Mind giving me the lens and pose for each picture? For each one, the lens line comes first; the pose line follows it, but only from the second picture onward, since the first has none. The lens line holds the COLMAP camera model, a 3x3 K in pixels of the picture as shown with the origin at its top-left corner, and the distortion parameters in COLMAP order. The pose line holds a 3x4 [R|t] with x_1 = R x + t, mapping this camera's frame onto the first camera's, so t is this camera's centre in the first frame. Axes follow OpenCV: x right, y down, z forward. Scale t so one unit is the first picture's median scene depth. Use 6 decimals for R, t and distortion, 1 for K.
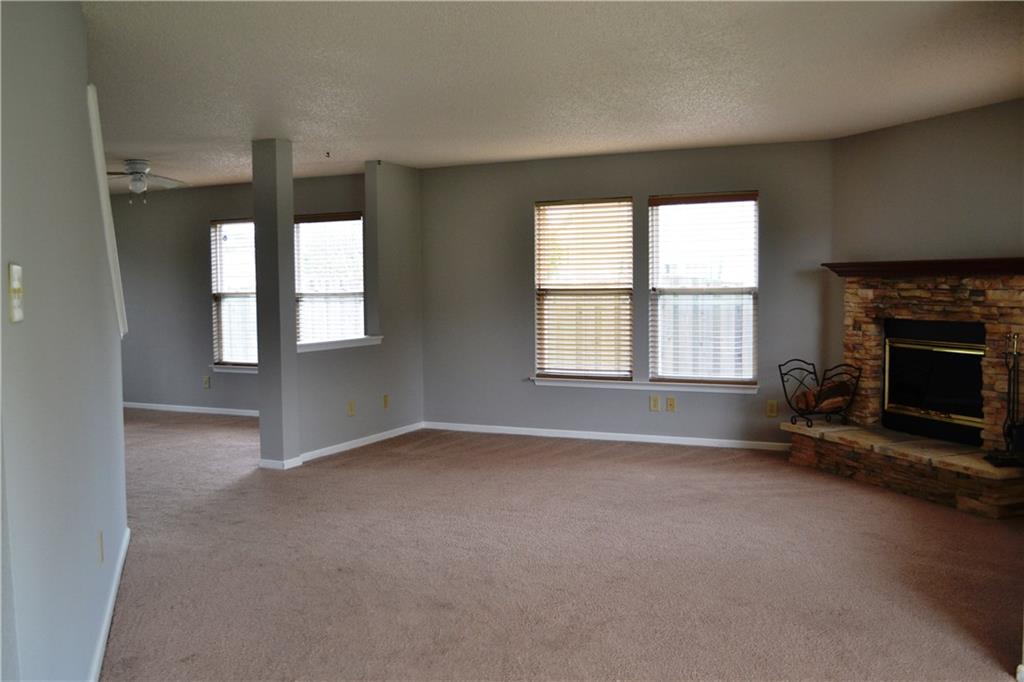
lens RADIAL K [[909.9, 0, 512.0], [0, 909.9, 341.0], [0, 0, 1]] dist [-0.078186, 0.005024]
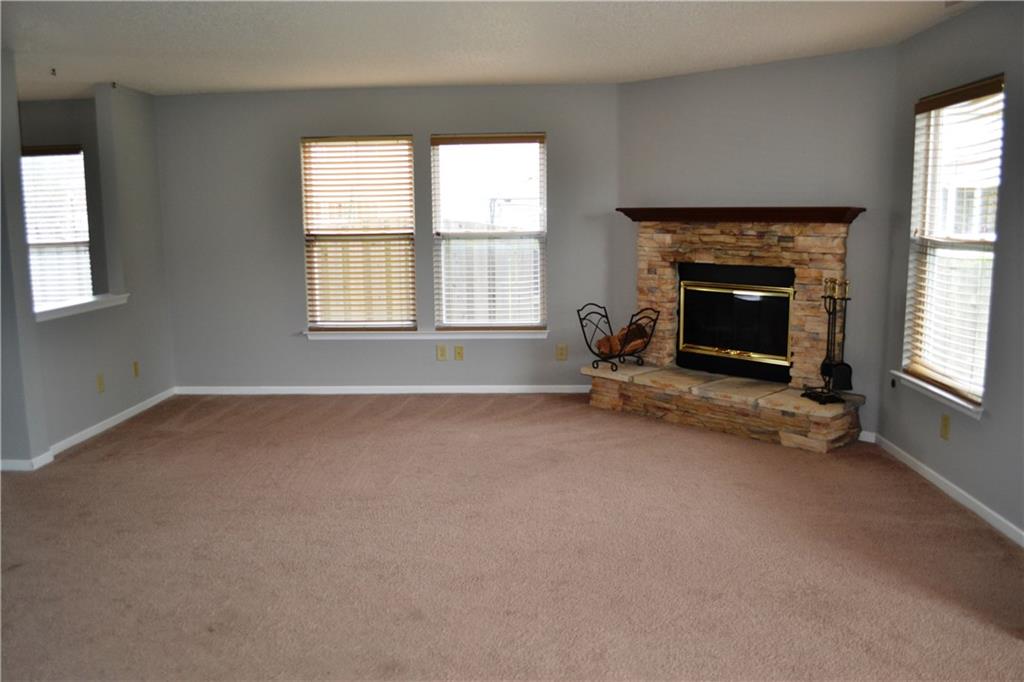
lens RADIAL K [[822.9, 0, 512.0], [0, 822.9, 341.0], [0, 0, 1]] dist [-0.078575, 0.007085]
pose [[0.918129, -0.060180, 0.391685, -0.134876], [0.025816, 0.995385, 0.092422, -0.026321], [-0.395440, -0.074744, 0.915446, 0.197772]]
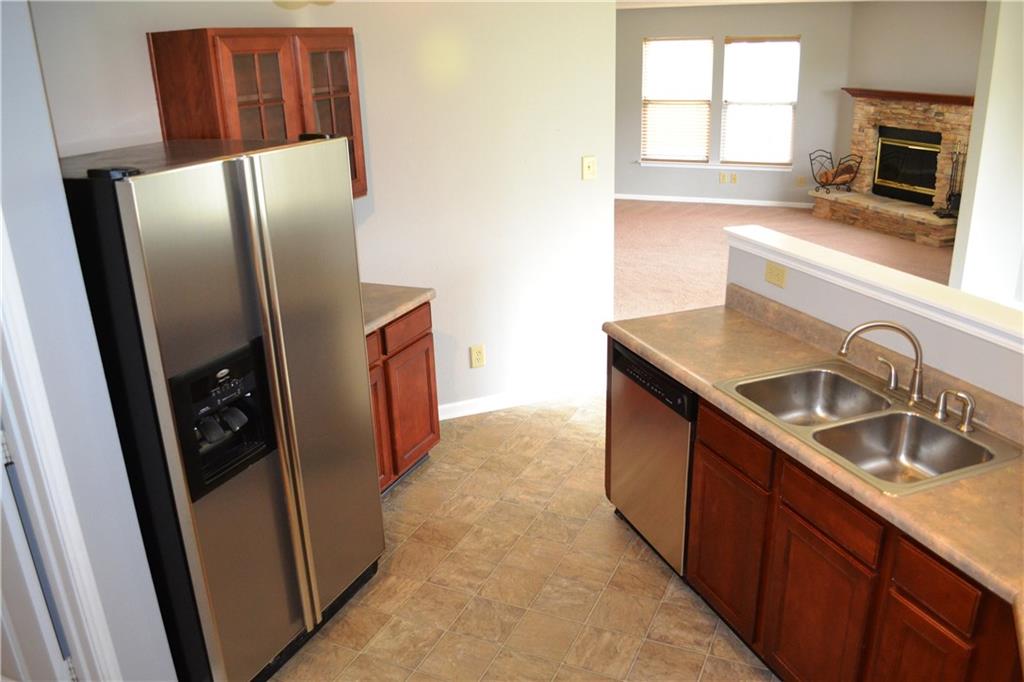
lens RADIAL K [[822.9, 0, 512.0], [0, 822.9, 341.0], [0, 0, 1]] dist [-0.078575, 0.007085]
pose [[0.999607, -0.025638, 0.011340, -0.257107], [0.021453, 0.959962, 0.279307, -0.068676], [-0.018047, -0.278954, 0.960135, -0.457014]]
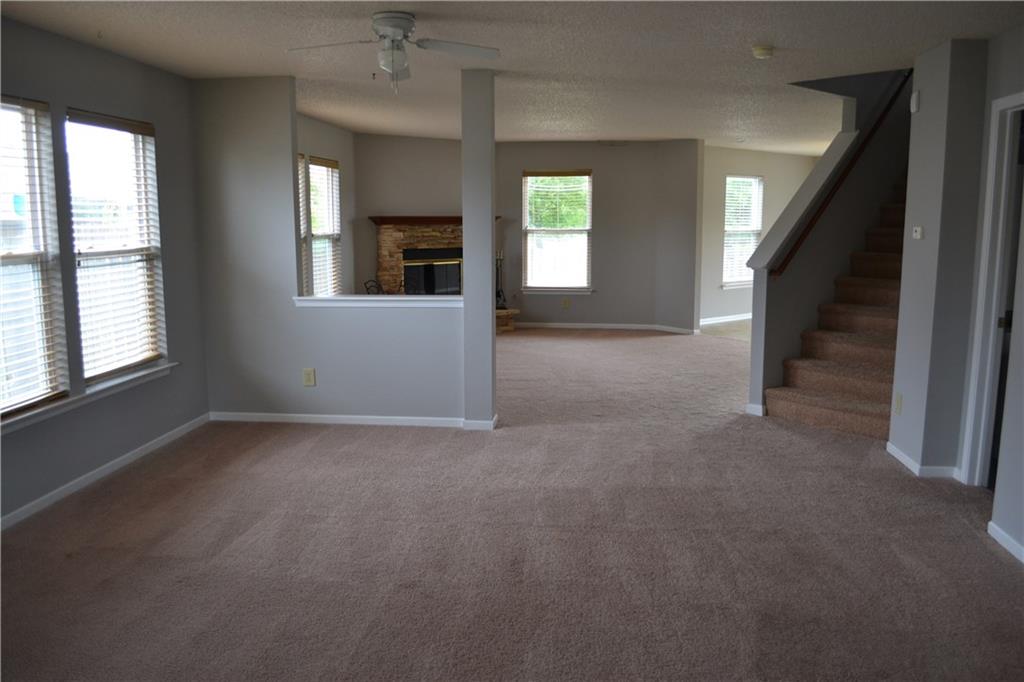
lens RADIAL K [[822.9, 0, 512.0], [0, 822.9, 341.0], [0, 0, 1]] dist [-0.078575, 0.007085]
pose [[-0.347537, -0.125382, 0.929246, -1.094139], [0.066621, 0.985213, 0.157850, -0.083397], [-0.935297, 0.116766, -0.334045, 1.304203]]
